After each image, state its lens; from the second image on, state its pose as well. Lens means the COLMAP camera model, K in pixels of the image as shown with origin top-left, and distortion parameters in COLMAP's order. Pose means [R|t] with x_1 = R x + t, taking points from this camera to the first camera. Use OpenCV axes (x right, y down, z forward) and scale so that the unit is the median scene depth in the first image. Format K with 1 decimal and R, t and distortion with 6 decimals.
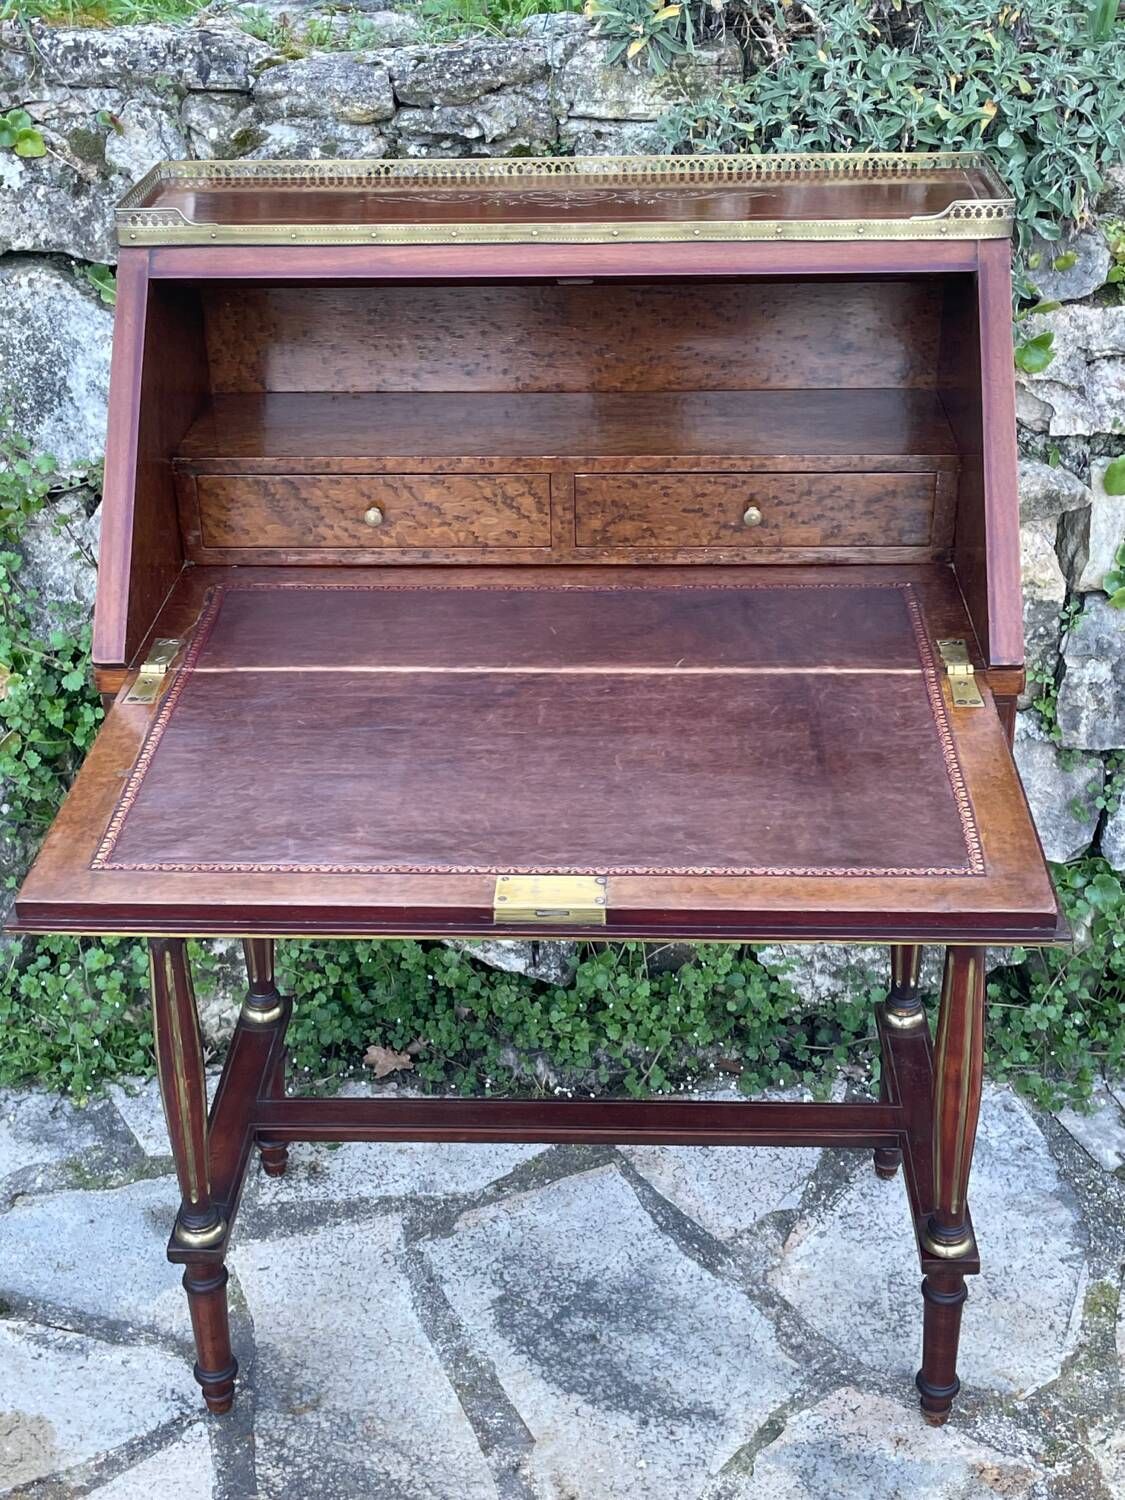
lens RADIAL K [[1988.7, 0, 555.5], [0, 1988.7, 755.8], [0, 0, 1]] dist [0.122170, -0.248613]
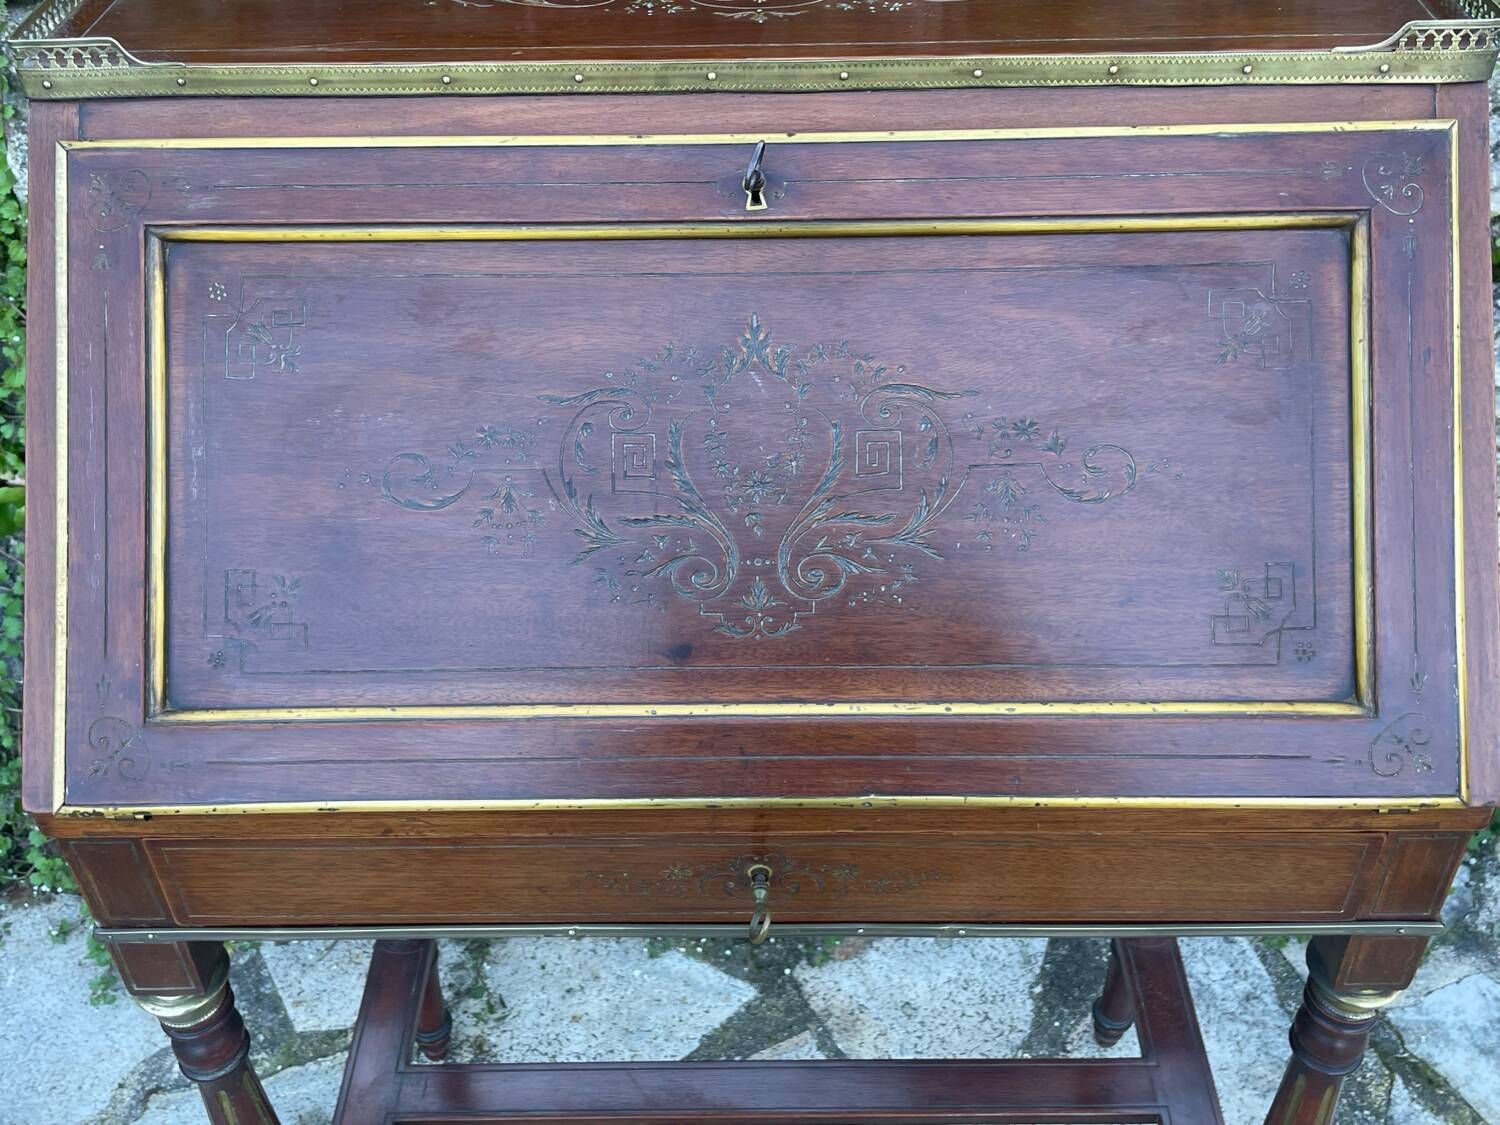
lens RADIAL K [[1480.8, 0, 761.5], [0, 1480.8, 544.3], [0, 0, 1]] dist [0.064247, -0.086909]
pose [[0.999143, -0.024723, 0.033208, -0.010427], [0.017631, 0.979837, 0.199021, -0.162329], [-0.037459, -0.198264, 0.979433, 0.405409]]
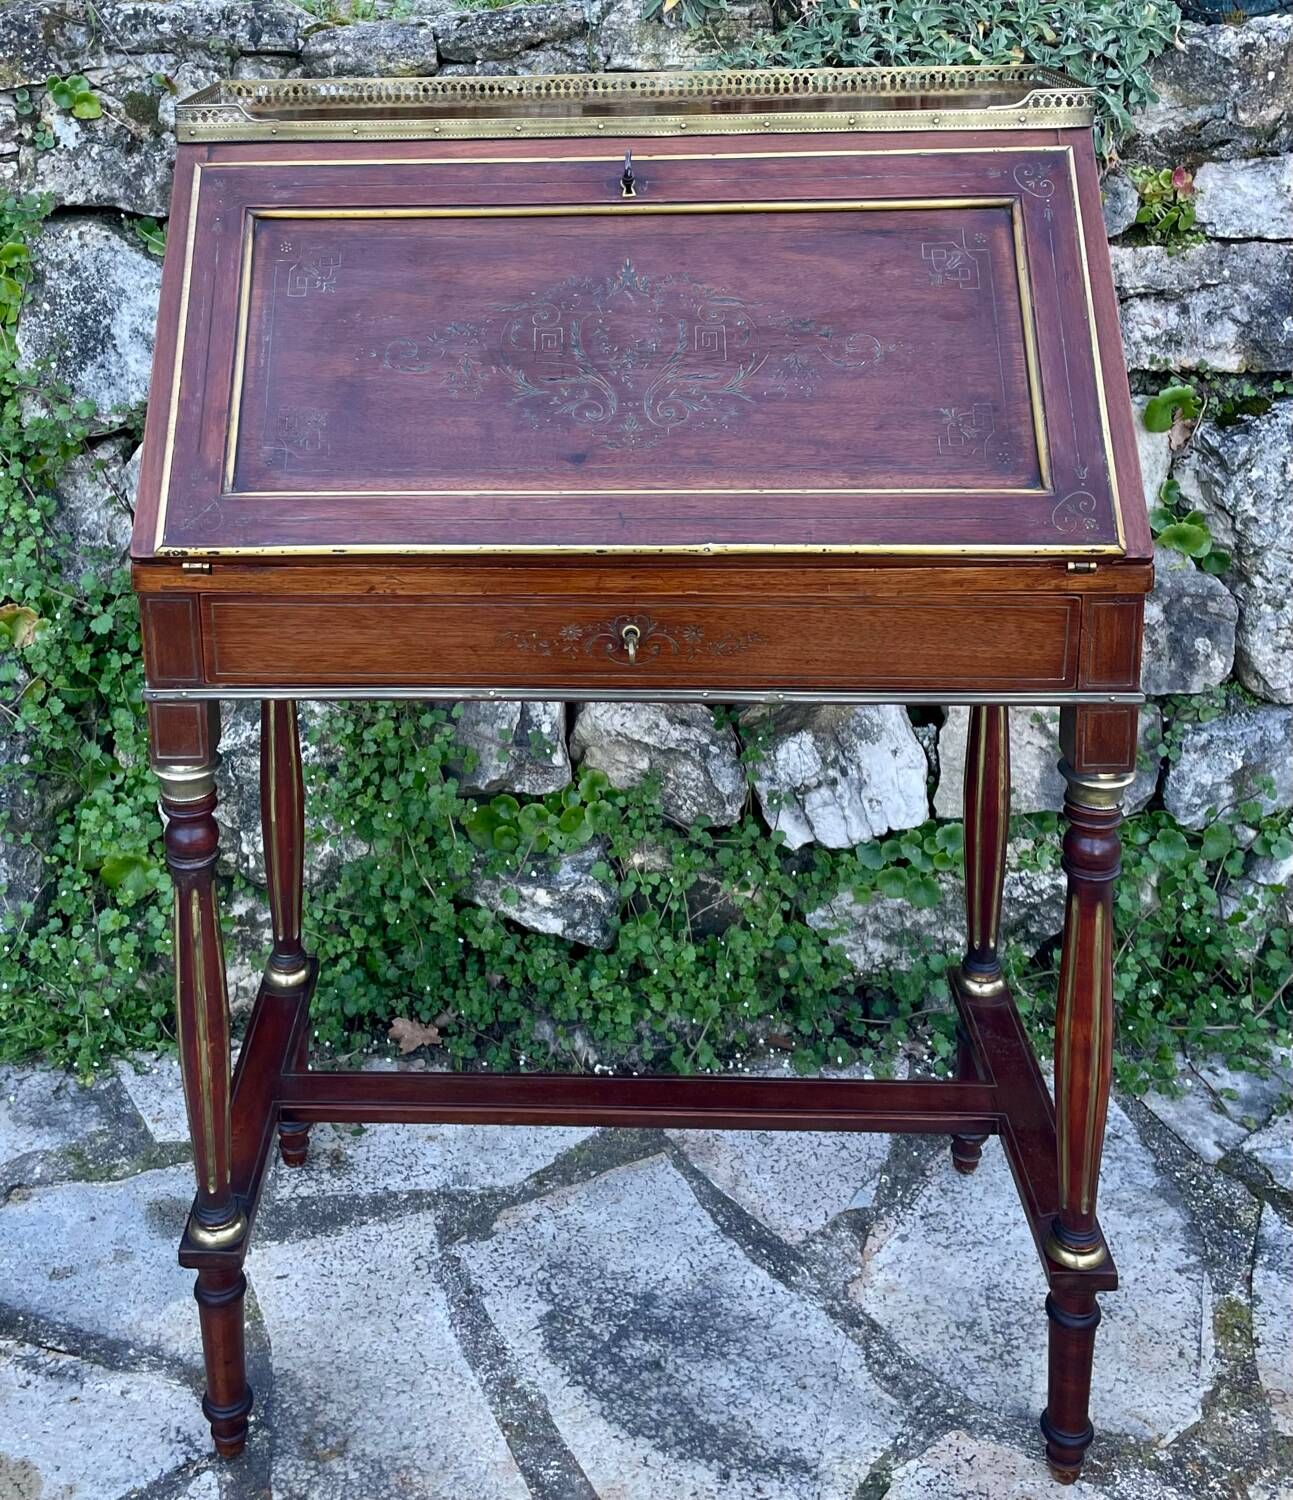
lens RADIAL K [[1757.0, 0, 498.8], [0, 1757.0, 383.3], [0, 0, 1]] dist [0.061944, -0.042076]
pose [[0.999934, -0.003323, -0.011023, -0.039167], [0.000925, 0.977539, -0.210753, 0.033345], [0.011476, 0.210729, 0.977477, 0.140658]]
